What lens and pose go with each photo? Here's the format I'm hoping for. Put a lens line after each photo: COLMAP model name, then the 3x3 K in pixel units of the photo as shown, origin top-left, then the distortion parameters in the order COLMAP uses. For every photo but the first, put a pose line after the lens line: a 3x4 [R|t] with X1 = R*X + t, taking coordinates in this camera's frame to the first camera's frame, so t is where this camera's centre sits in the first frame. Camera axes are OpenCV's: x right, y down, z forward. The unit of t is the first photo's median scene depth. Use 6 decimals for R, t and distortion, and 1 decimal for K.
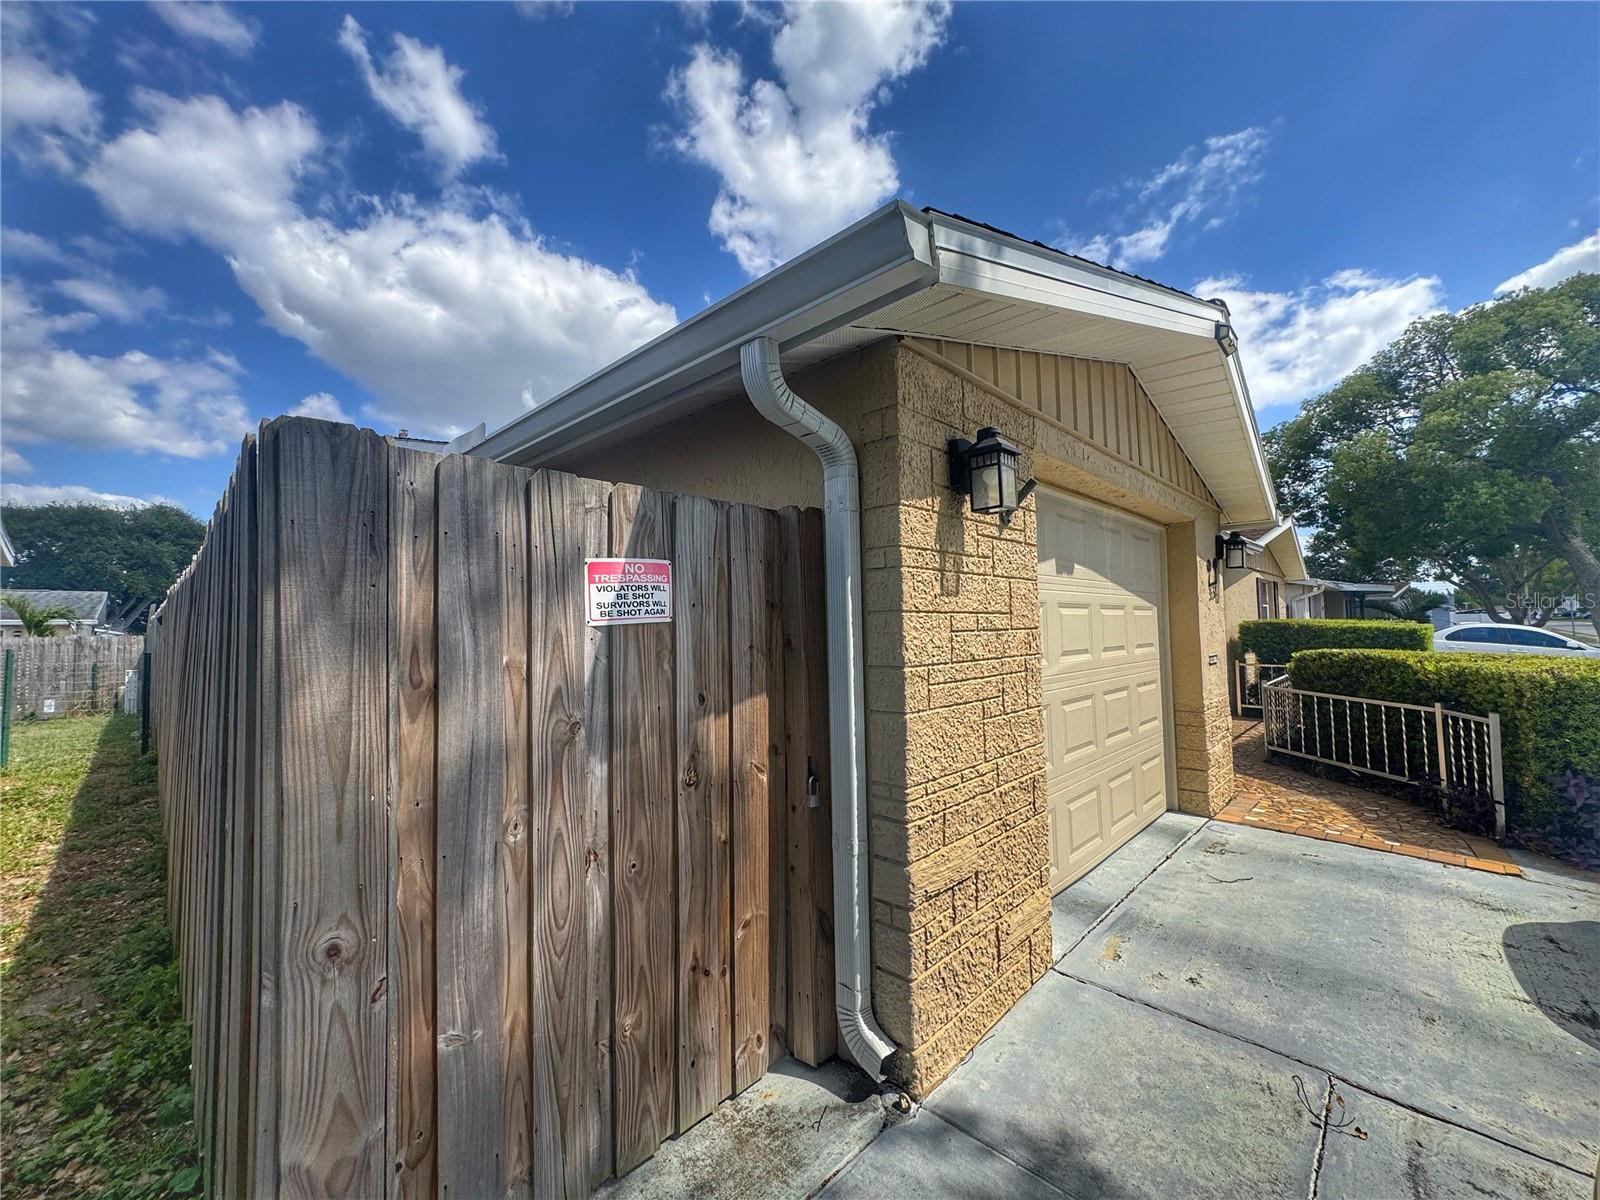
lens RADIAL K [[644.0, 0, 804.9], [0, 644.0, 597.8], [0, 0, 1]] dist [0.009335, 0.000277]
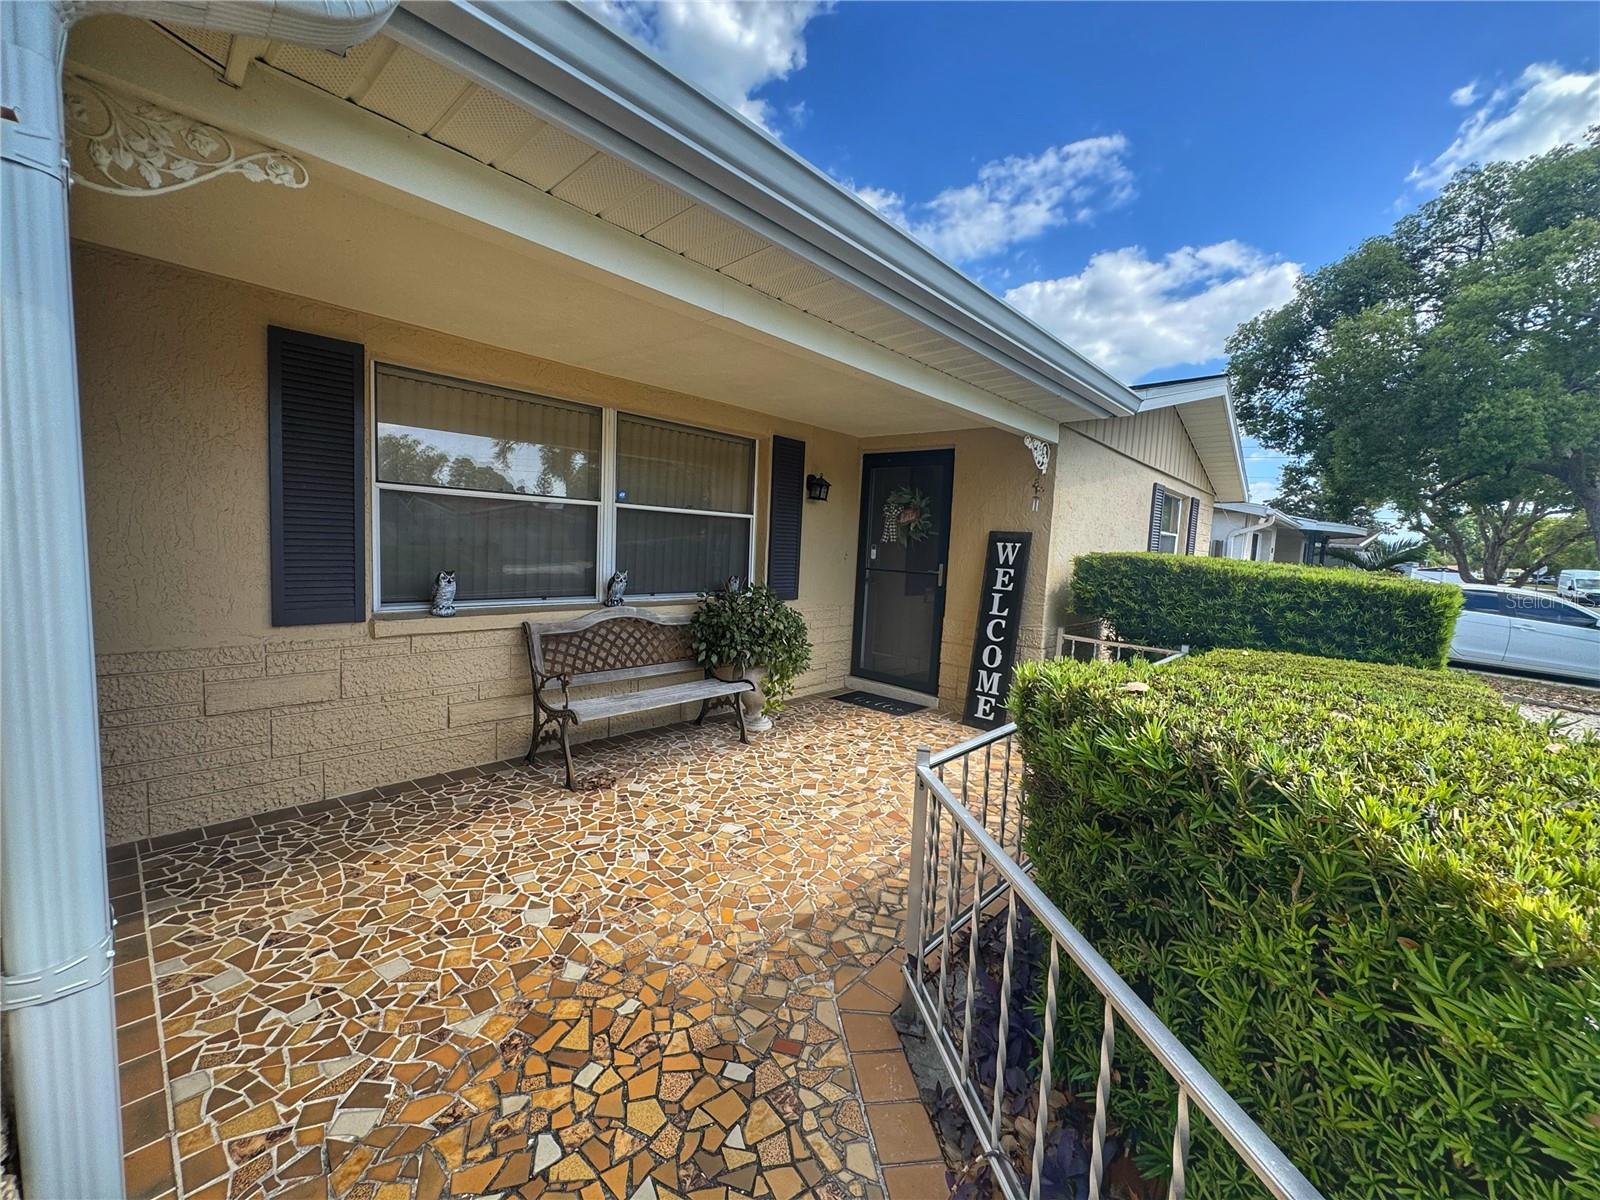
lens RADIAL K [[644.0, 0, 796.2], [0, 644.0, 597.4], [0, 0, 1]] dist [0.009335, 0.000277]
pose [[0.997267, 0.066169, 0.032854, 0.172446], [-0.069943, 0.988844, 0.131509, 0.008353], [-0.023785, -0.133448, 0.990770, 0.196696]]
